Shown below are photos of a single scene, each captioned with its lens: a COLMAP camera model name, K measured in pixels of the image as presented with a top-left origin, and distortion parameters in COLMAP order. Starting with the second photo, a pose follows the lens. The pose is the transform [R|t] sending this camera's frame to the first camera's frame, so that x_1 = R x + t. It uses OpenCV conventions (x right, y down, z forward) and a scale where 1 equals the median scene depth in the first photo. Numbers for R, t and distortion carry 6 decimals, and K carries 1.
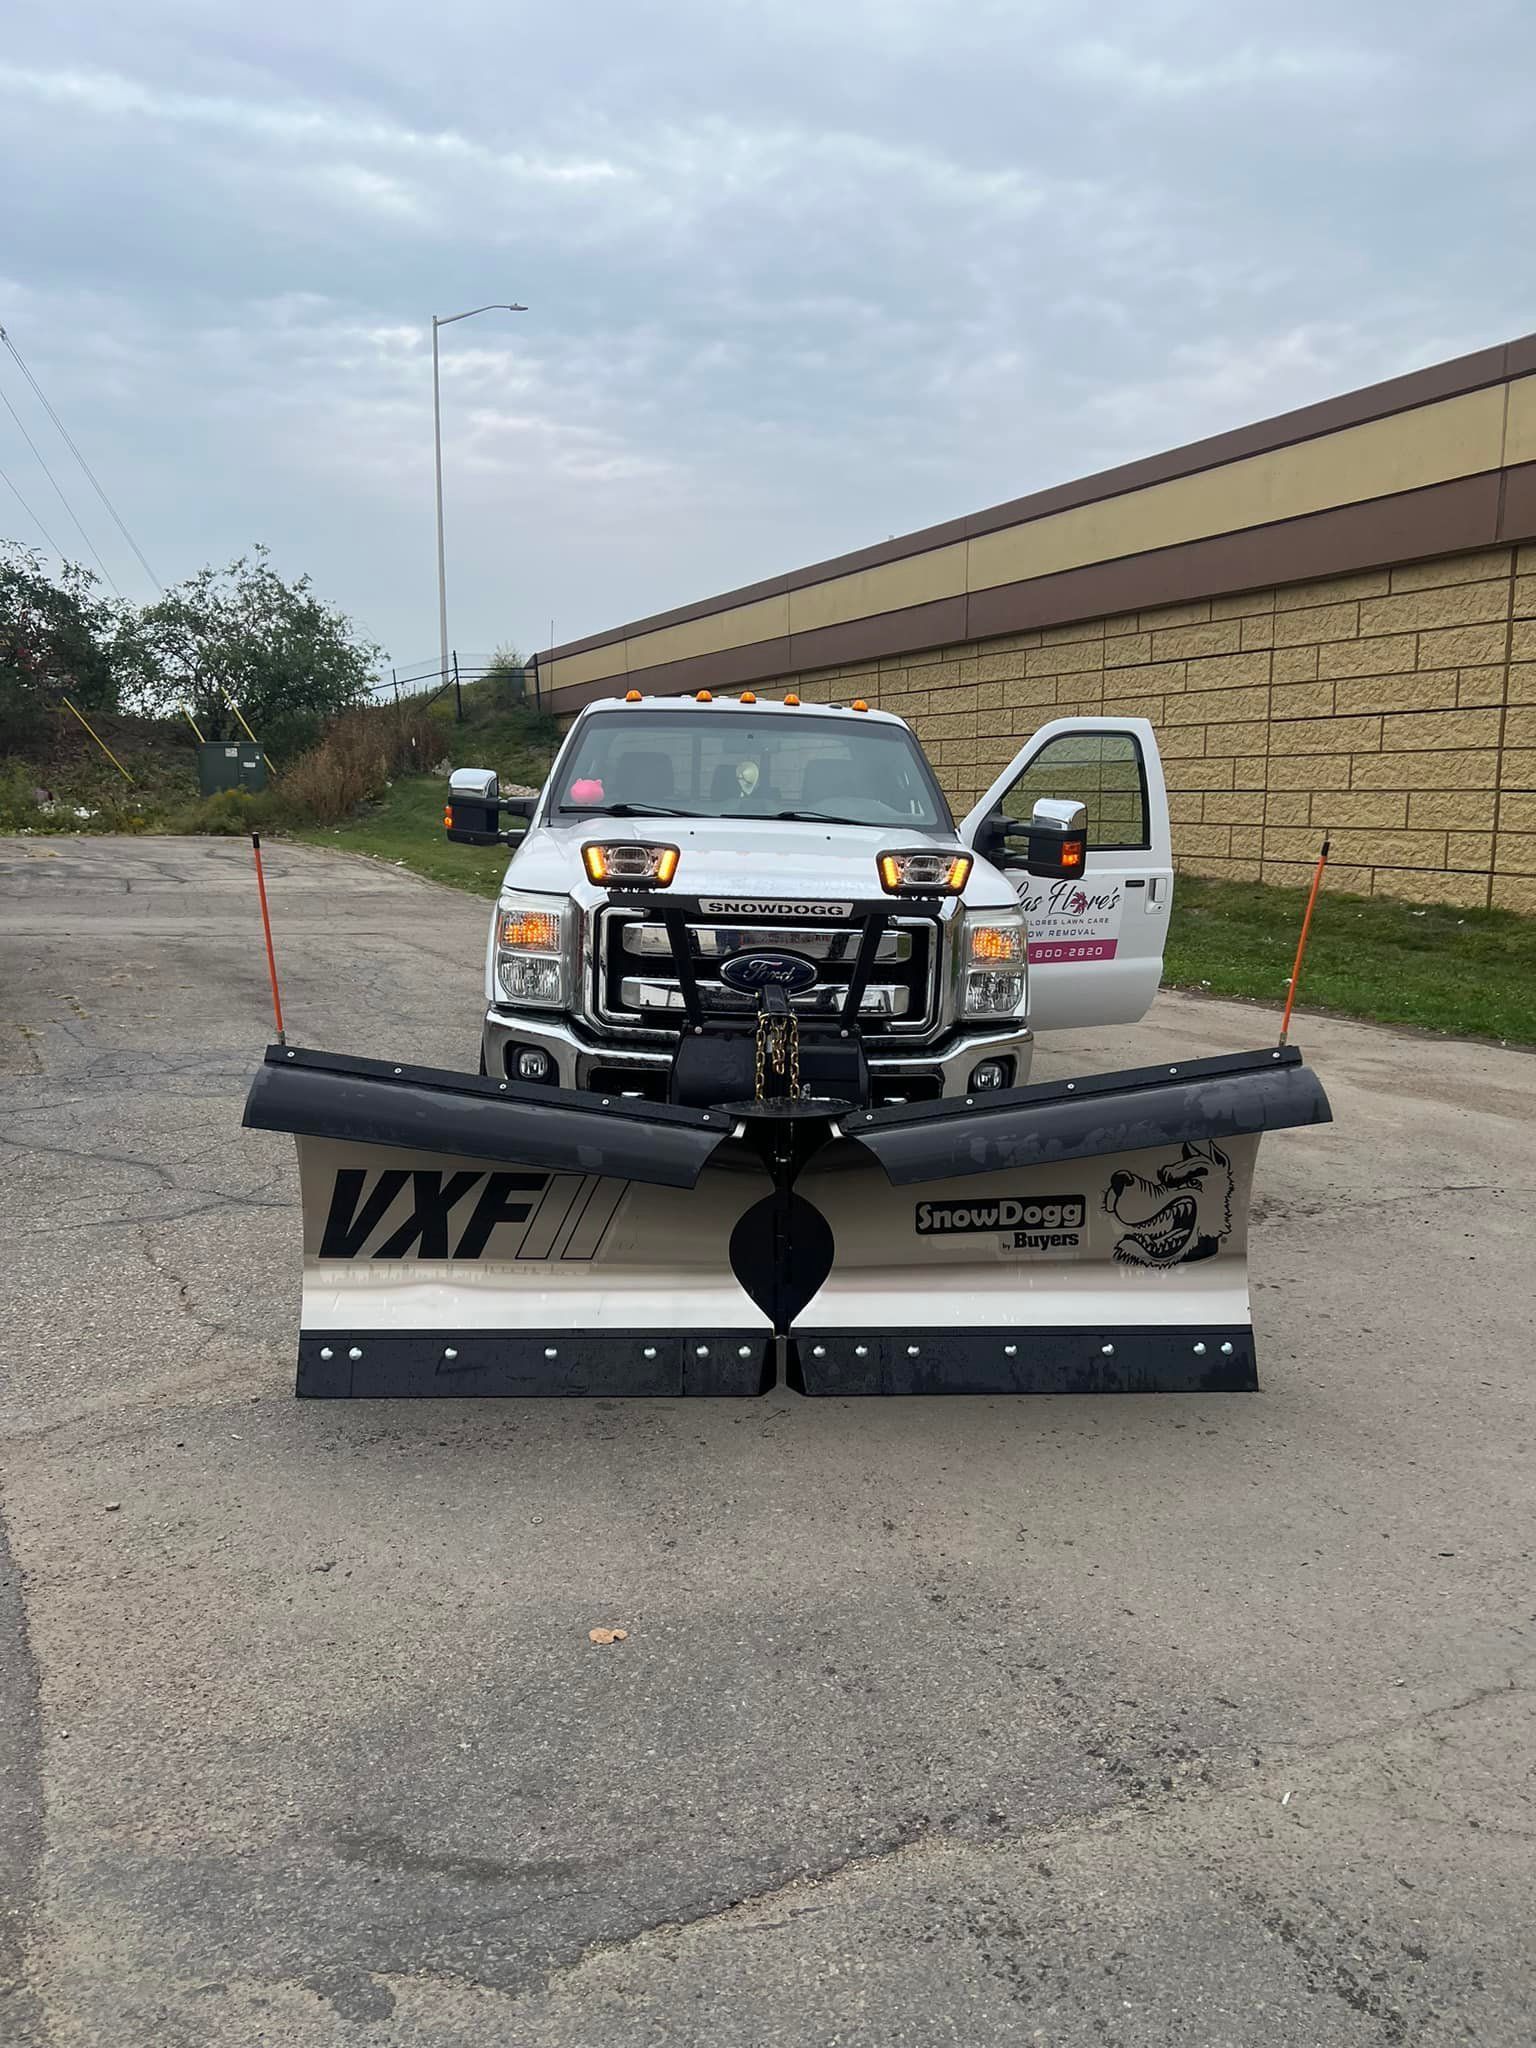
lens RADIAL K [[1460.2, 0, 728.0], [0, 1460.2, 998.5], [0, 0, 1]] dist [0.056696, -0.069636]
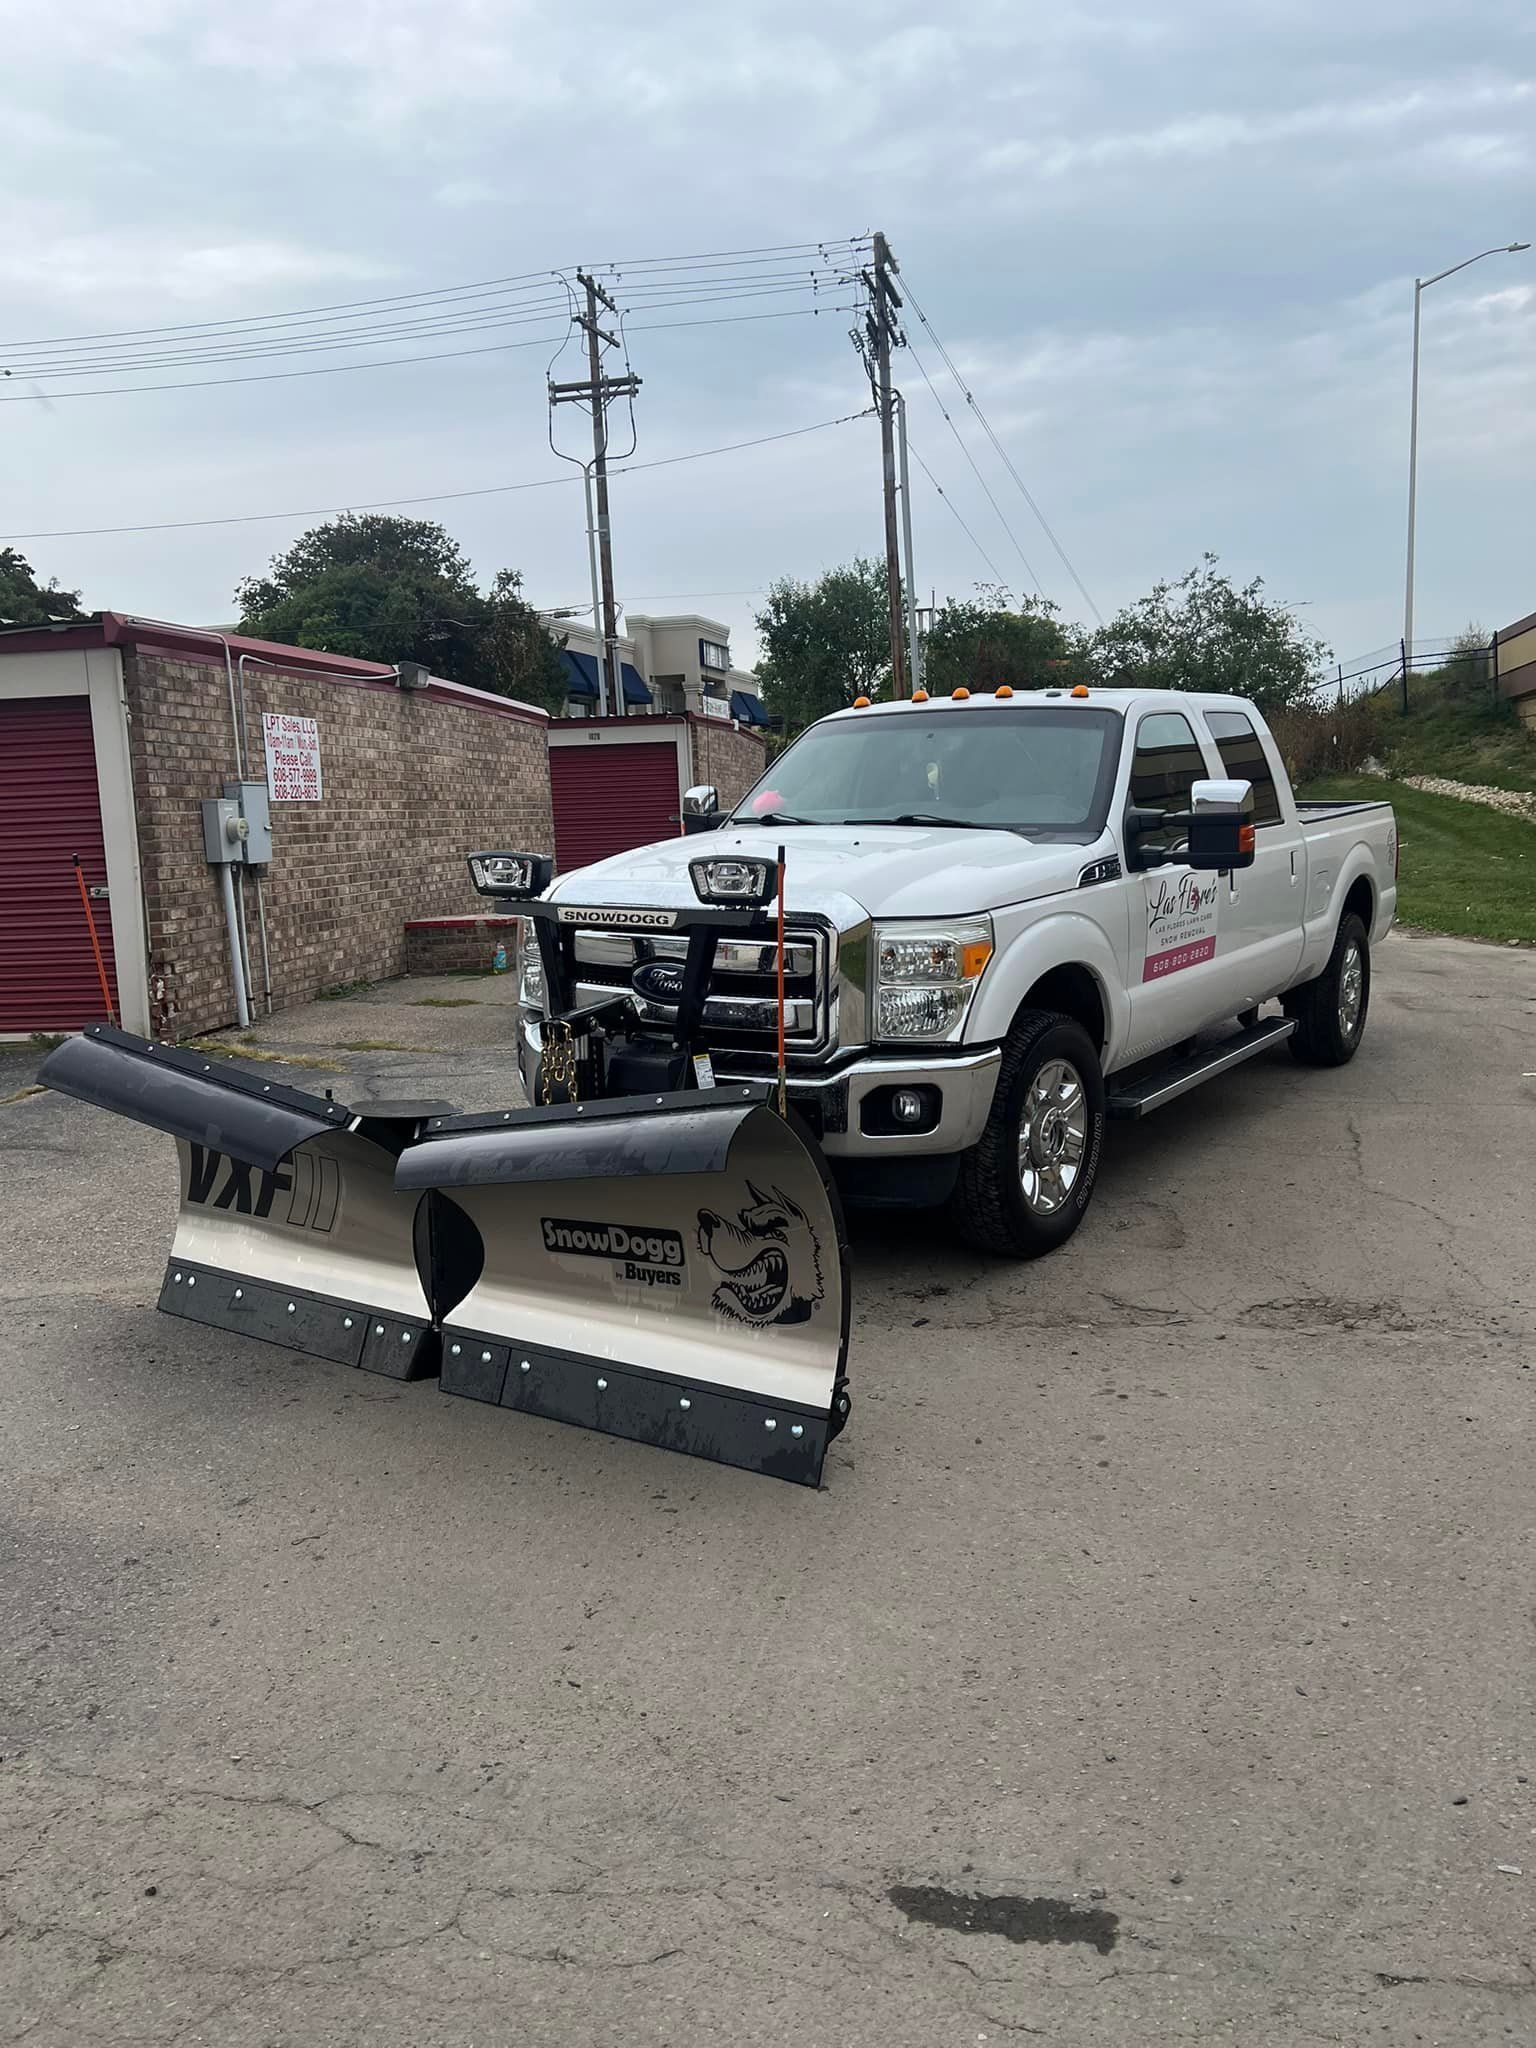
lens RADIAL K [[1468.2, 0, 773.7], [0, 1468.2, 991.2], [0, 0, 1]] dist [0.051678, -0.061131]
pose [[0.807239, 0.036345, -0.589105, 0.821886], [-0.042407, 0.999094, 0.003530, -0.021694], [0.588700, 0.022132, 0.808049, 0.286476]]
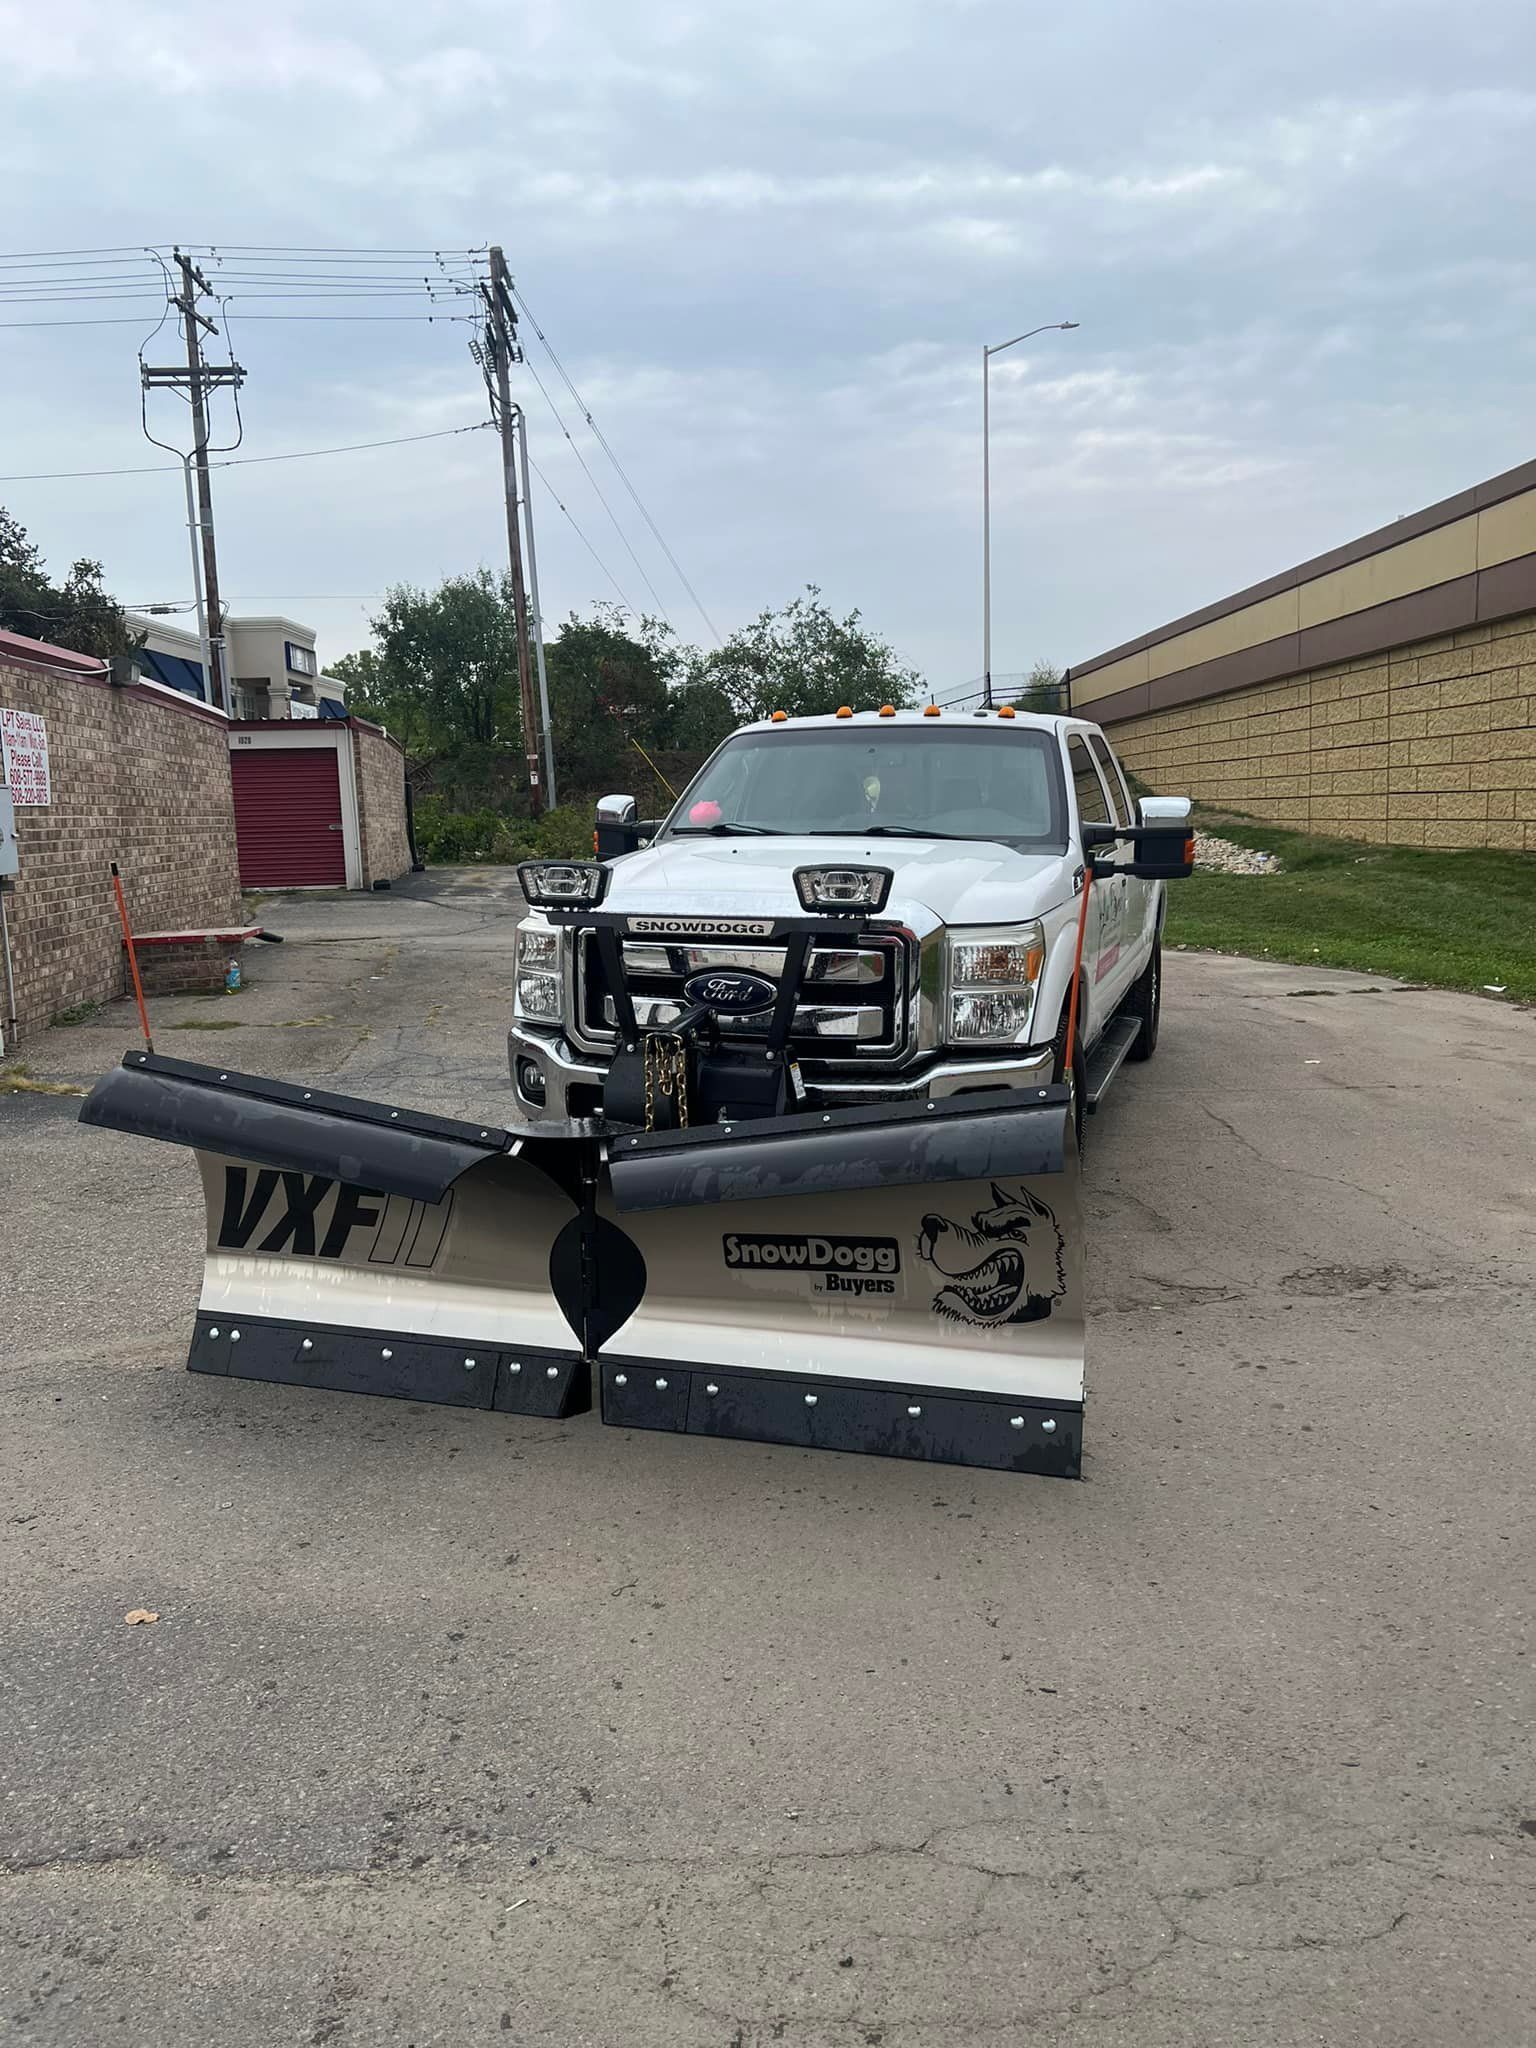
lens RADIAL K [[1459.5, 0, 760.7], [0, 1459.5, 978.1], [0, 0, 1]] dist [0.053141, -0.066057]
pose [[0.933620, 0.009688, -0.358135, 0.486723], [-0.018966, 0.999569, -0.022404, -0.006638], [0.357764, 0.027709, 0.933401, 0.110789]]
